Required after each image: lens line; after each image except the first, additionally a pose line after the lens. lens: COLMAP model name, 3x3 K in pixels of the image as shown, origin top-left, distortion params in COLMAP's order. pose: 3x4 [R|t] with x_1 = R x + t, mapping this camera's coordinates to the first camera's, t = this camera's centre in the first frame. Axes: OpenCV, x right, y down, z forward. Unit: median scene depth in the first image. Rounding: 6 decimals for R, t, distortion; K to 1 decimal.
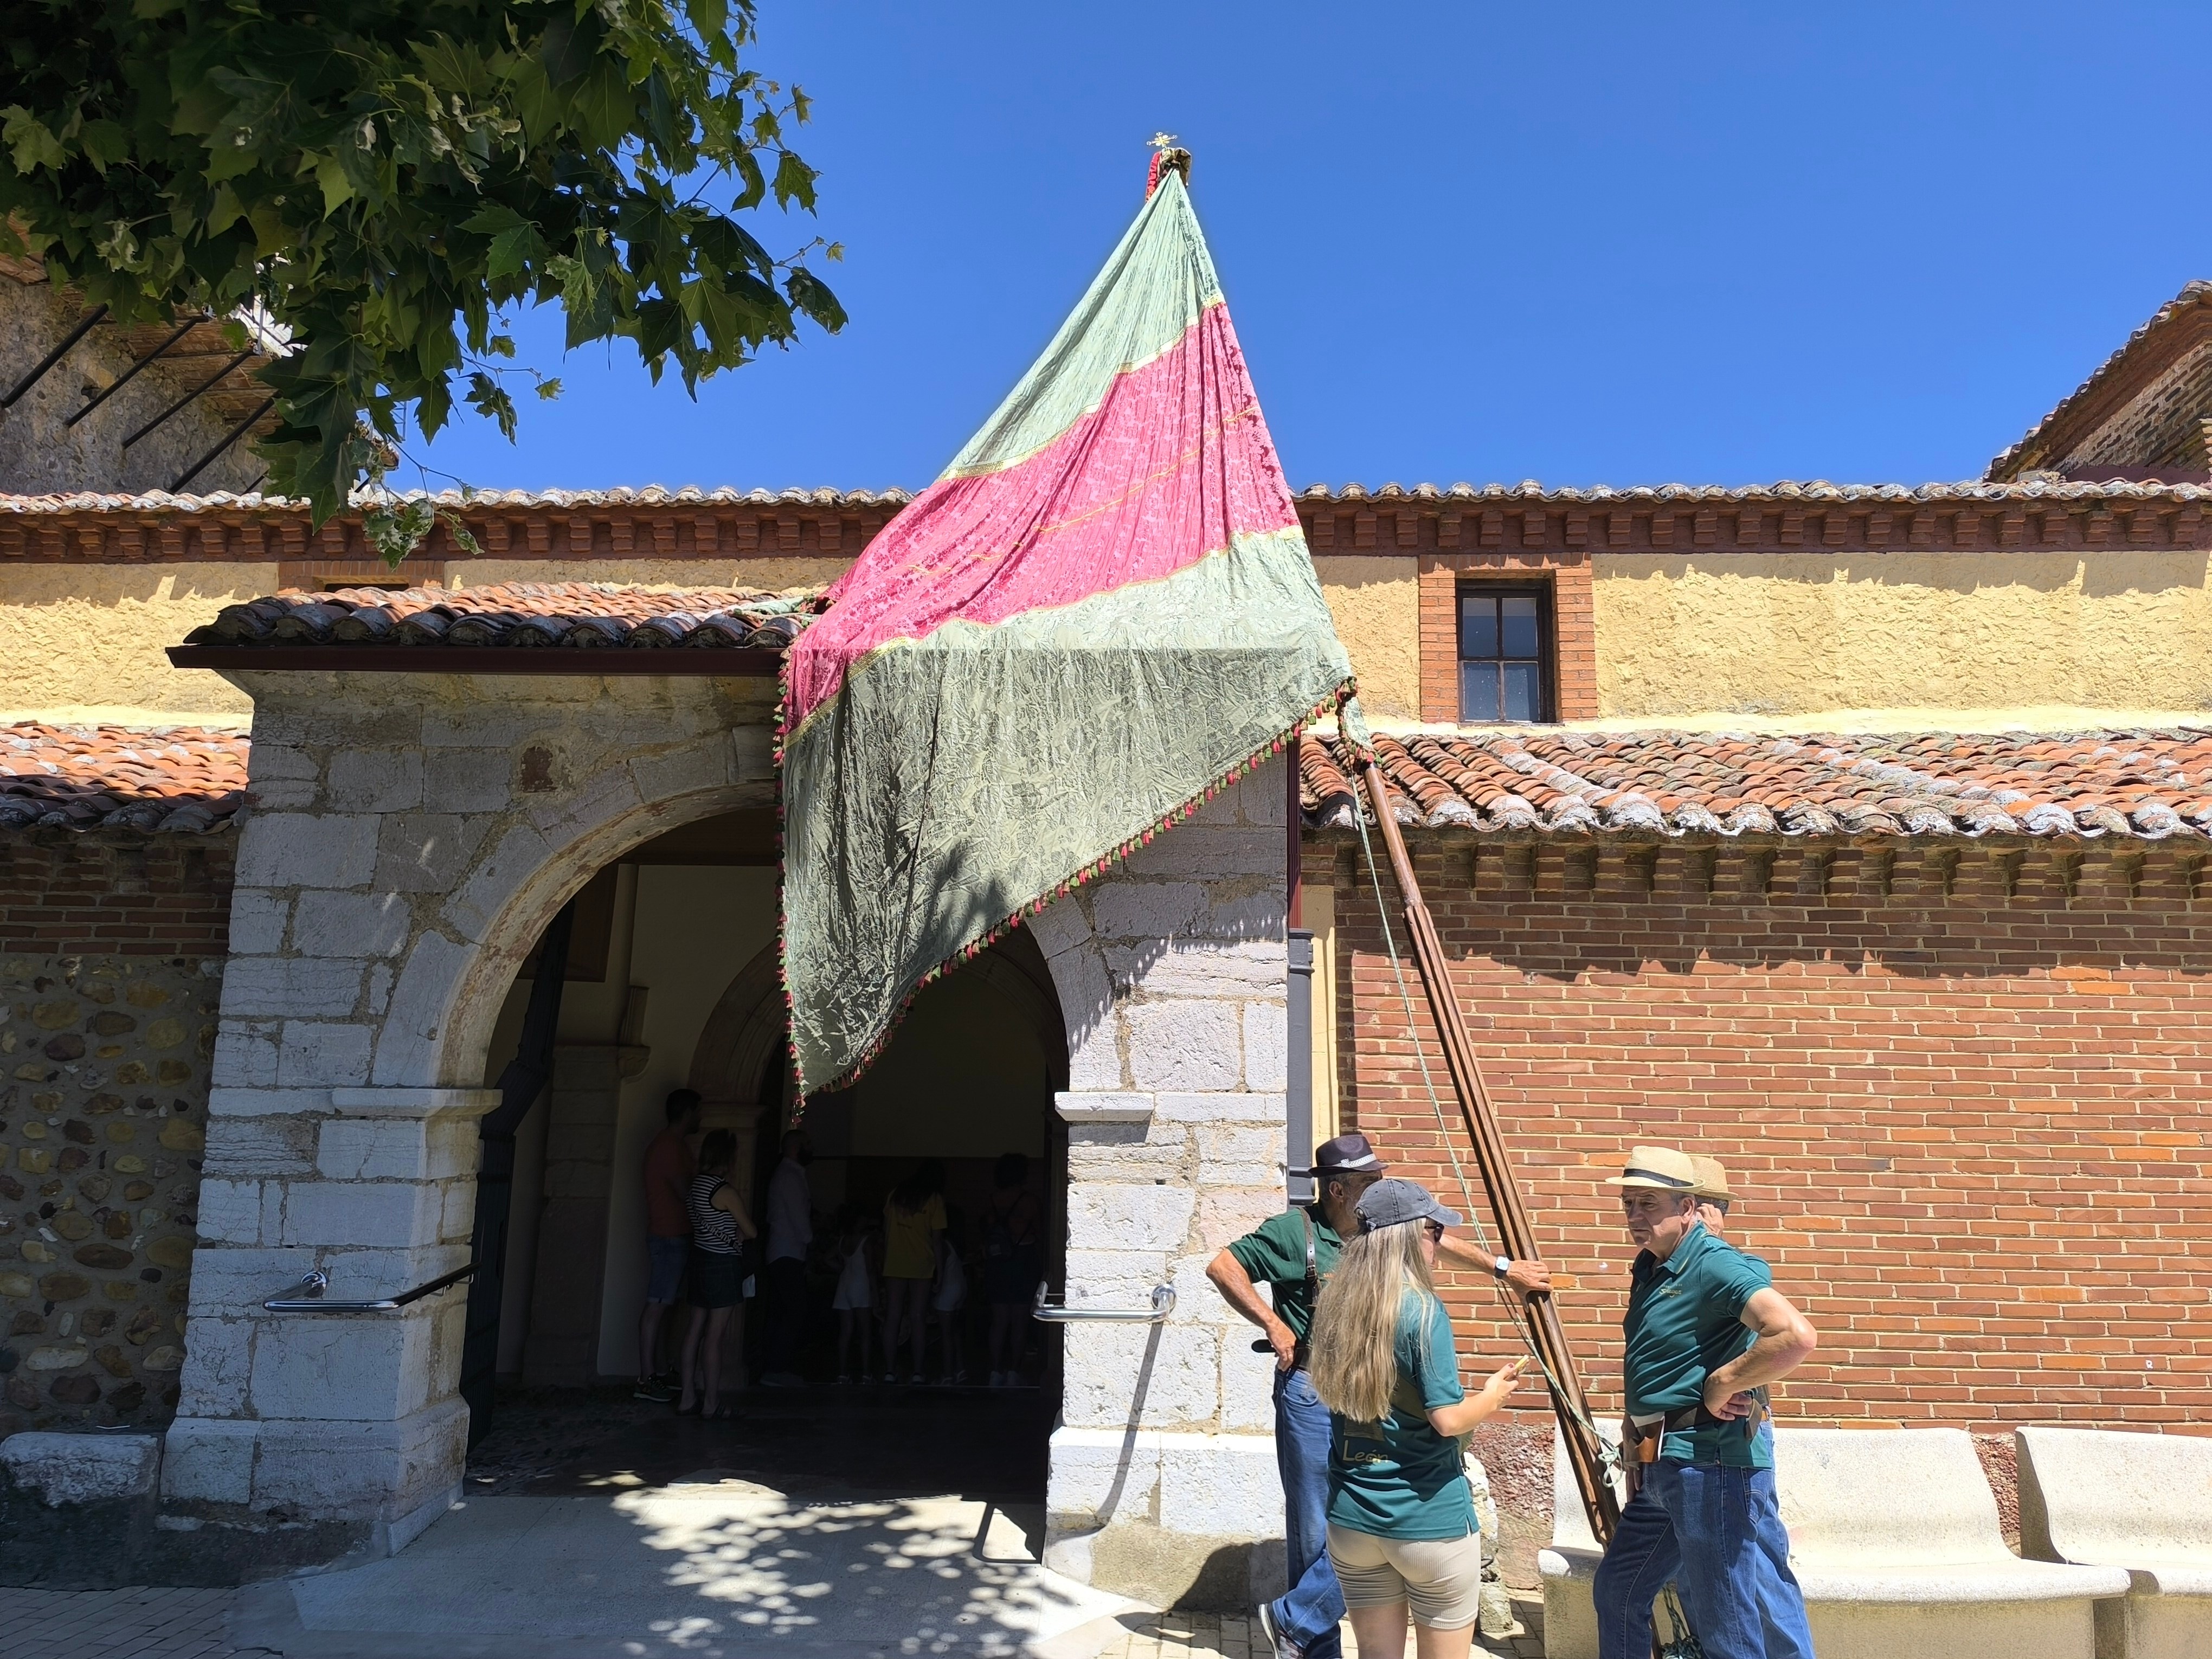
lens RADIAL K [[1512.9, 0, 1085.0], [0, 1512.9, 834.4], [0, 0, 1]] dist [0.031269, -0.038622]
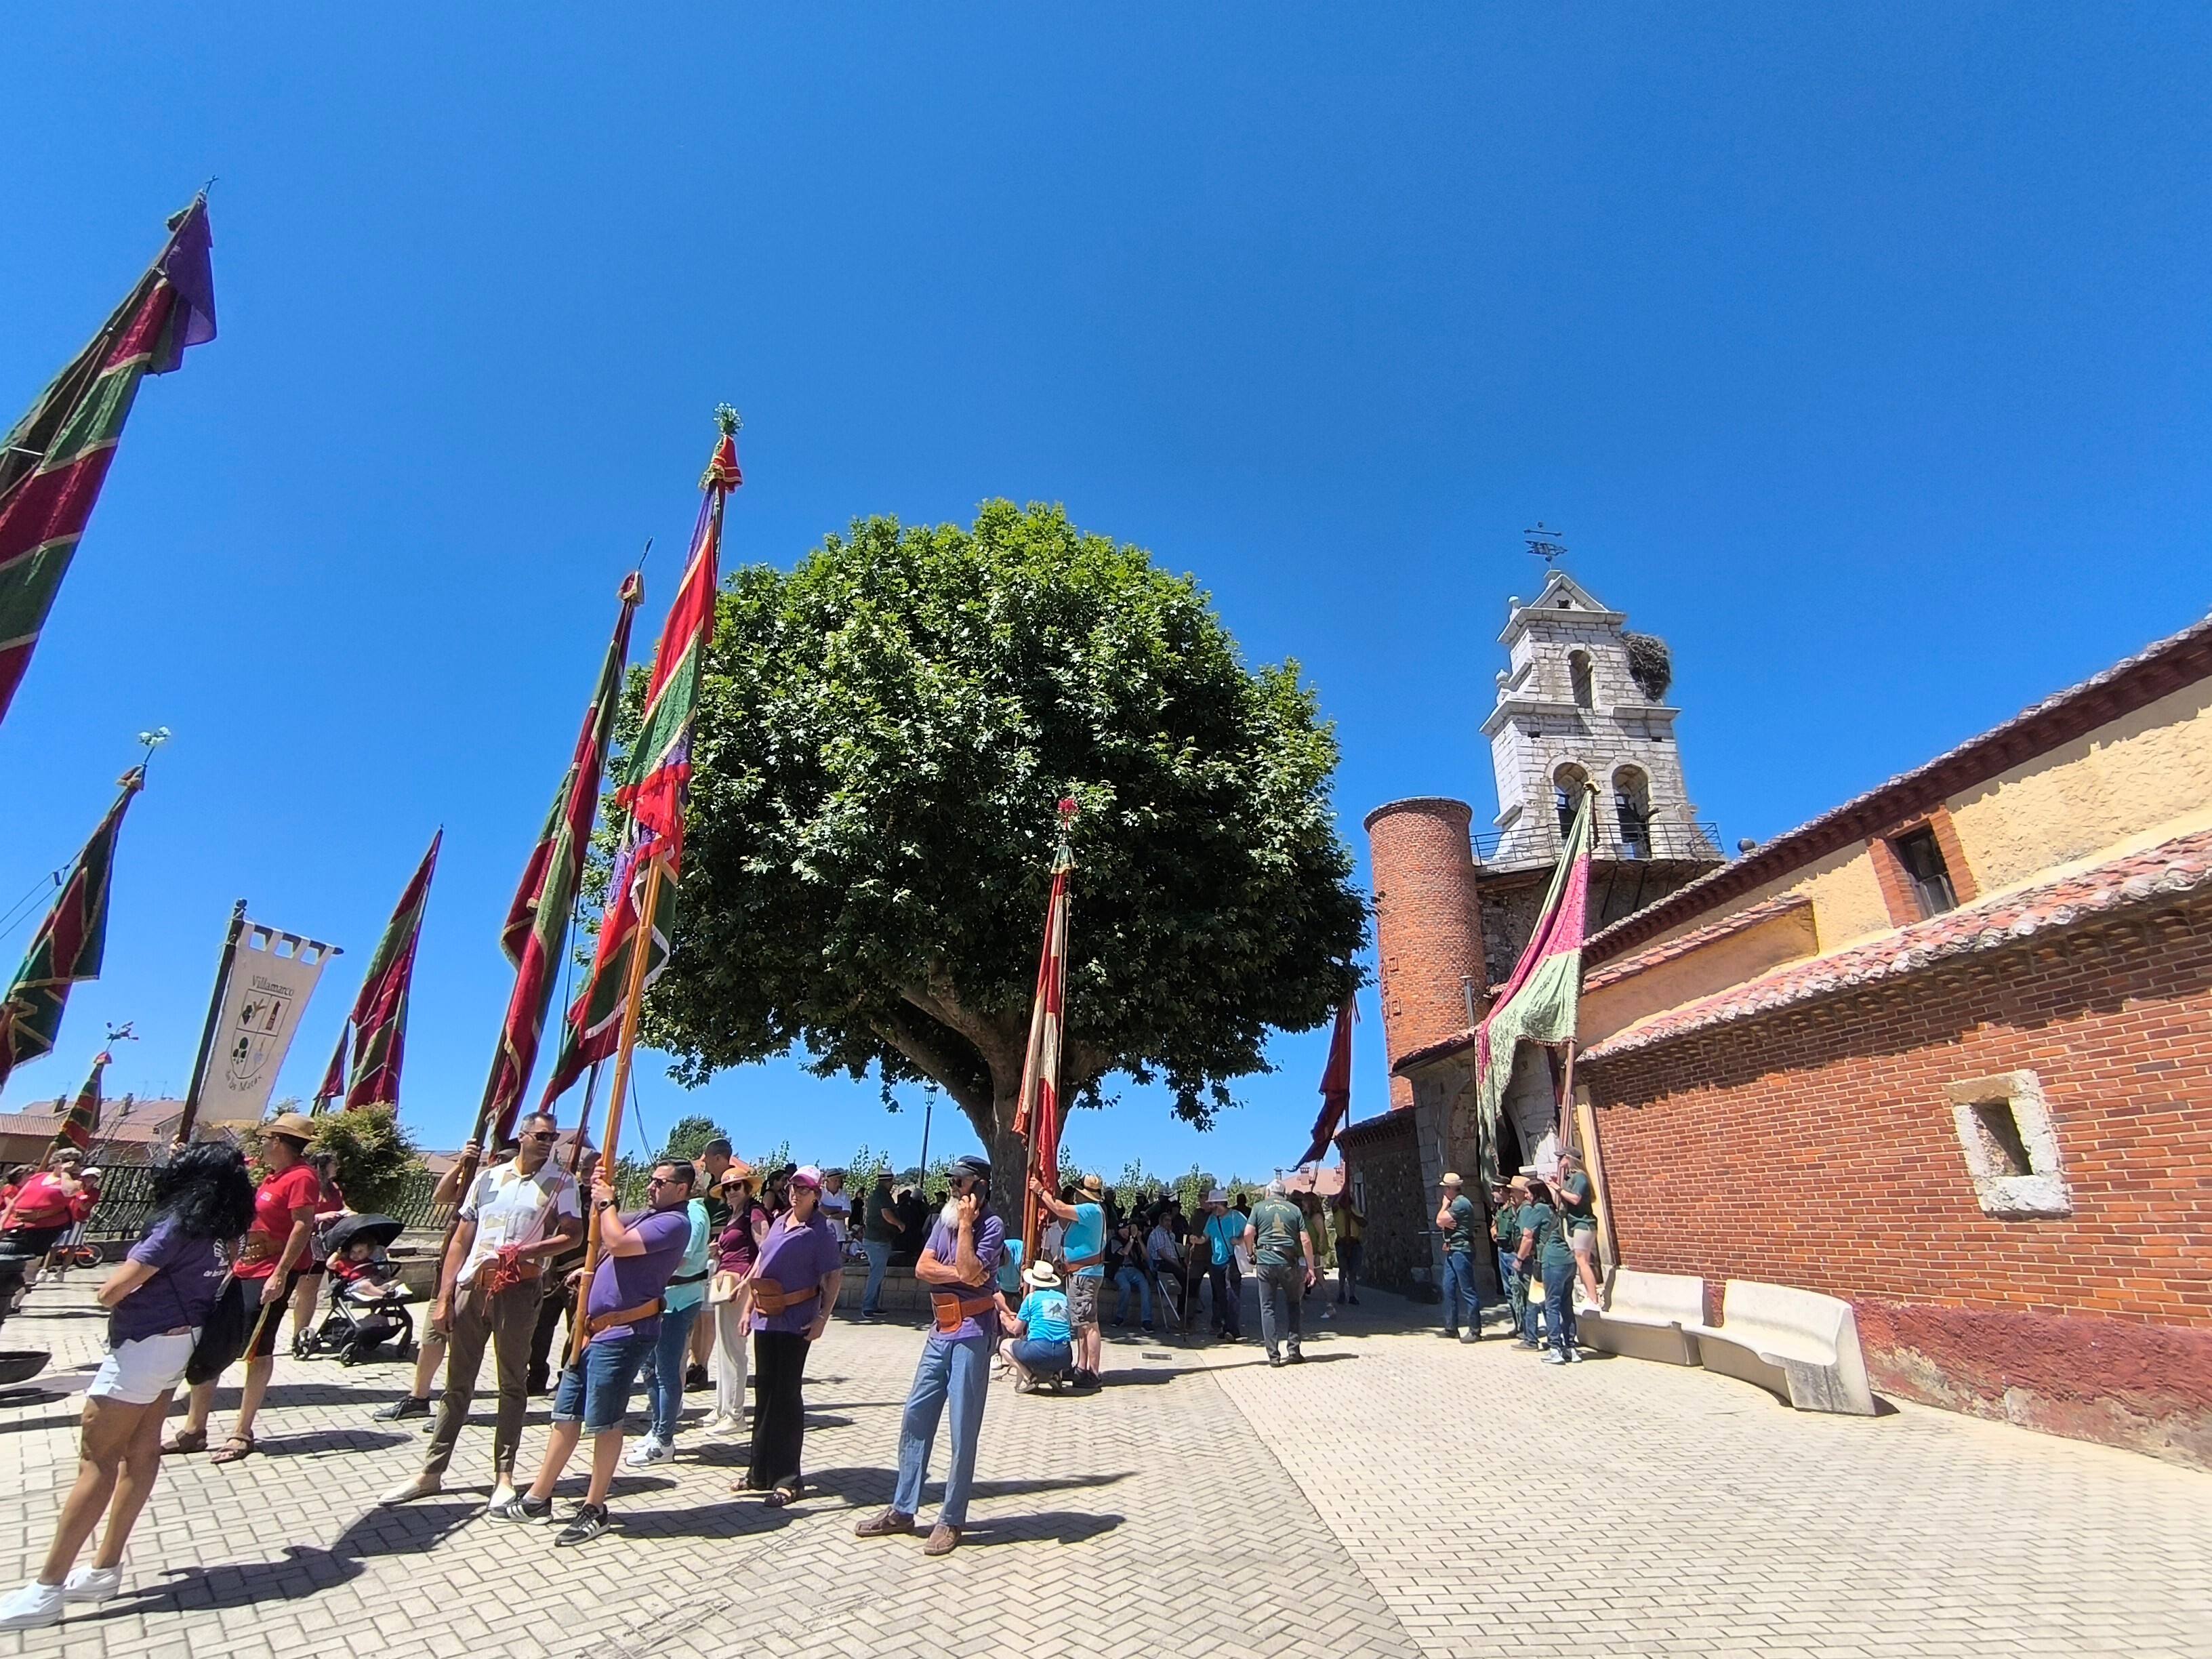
lens RADIAL K [[994.3, 0, 1095.8], [0, 994.3, 824.0], [0, 0, 1]] dist [-0.021912, 0.012300]
pose [[0.101096, -0.387538, -0.916294, 1.382697], [0.190858, 0.911460, -0.364436, 0.062836], [0.976398, -0.138039, 0.166110, -0.103034]]
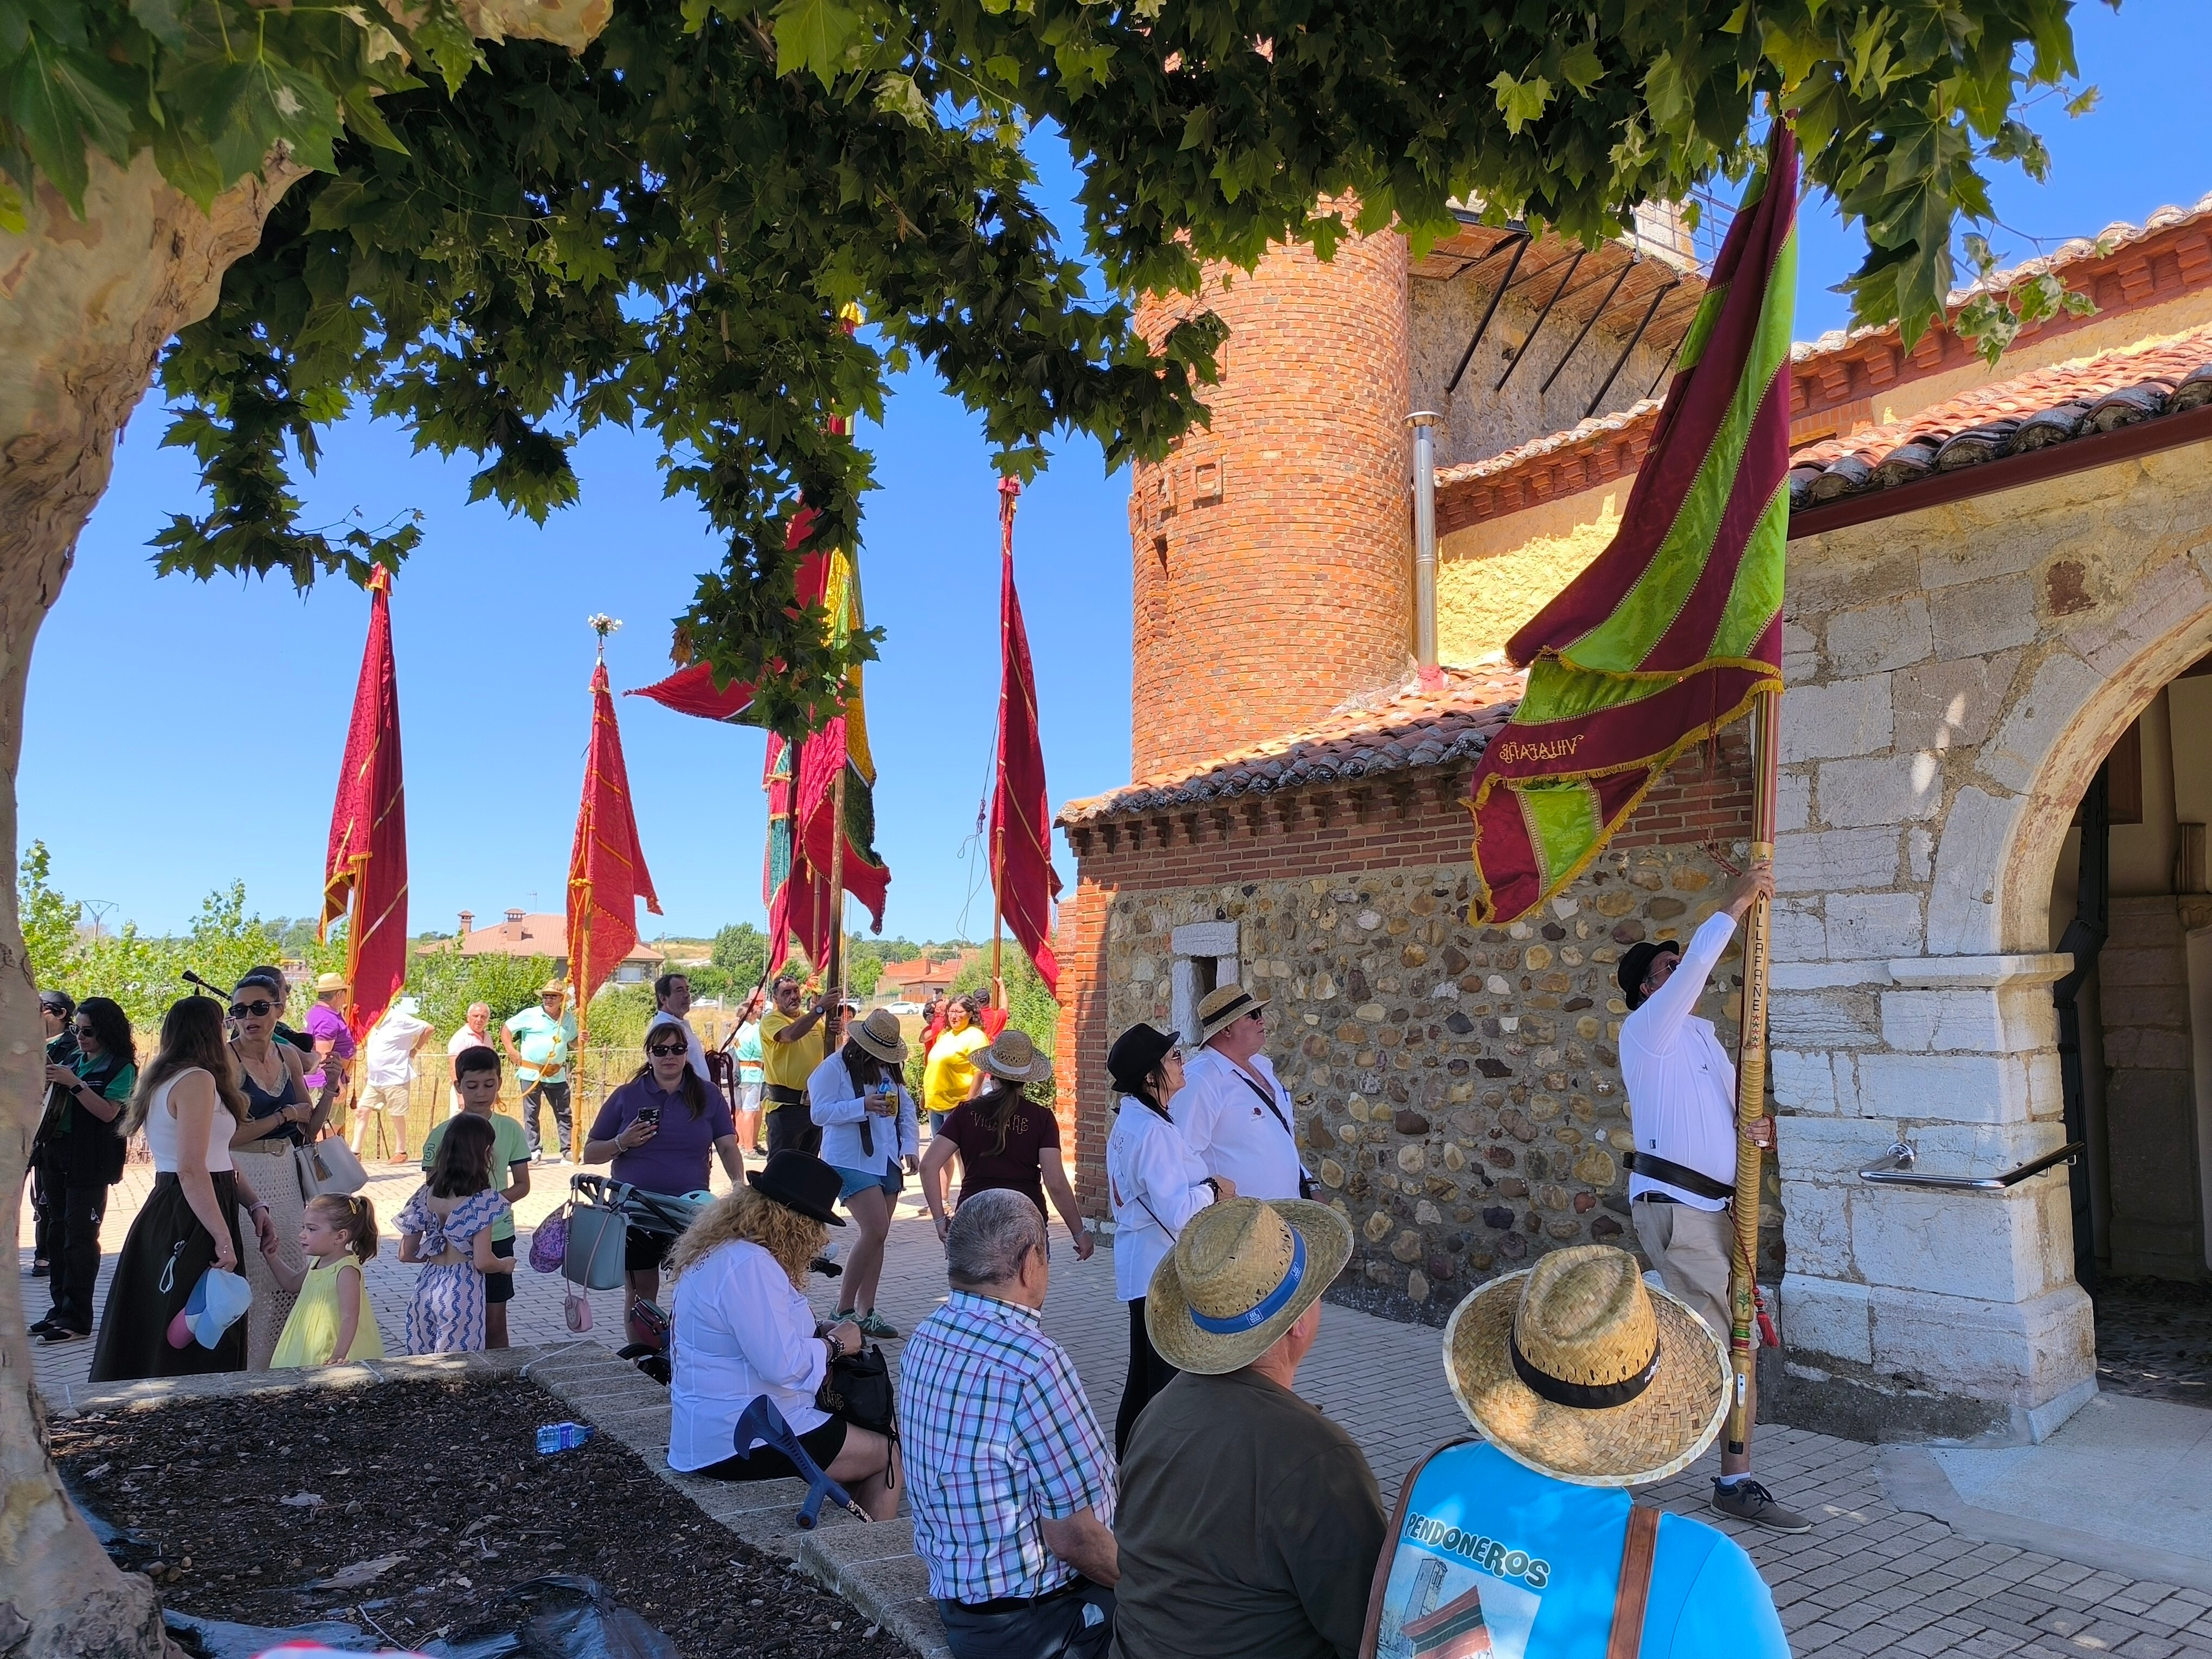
lens RADIAL K [[1499.6, 0, 1105.1], [0, 1499.6, 854.0], [0, 0, 1]] dist [0.003140, -0.004946]
pose [[0.639003, -0.092753, -0.763592, -0.074078], [0.169602, 0.985261, 0.022251, -0.005222], [0.750274, -0.143725, 0.645316, 0.016558]]
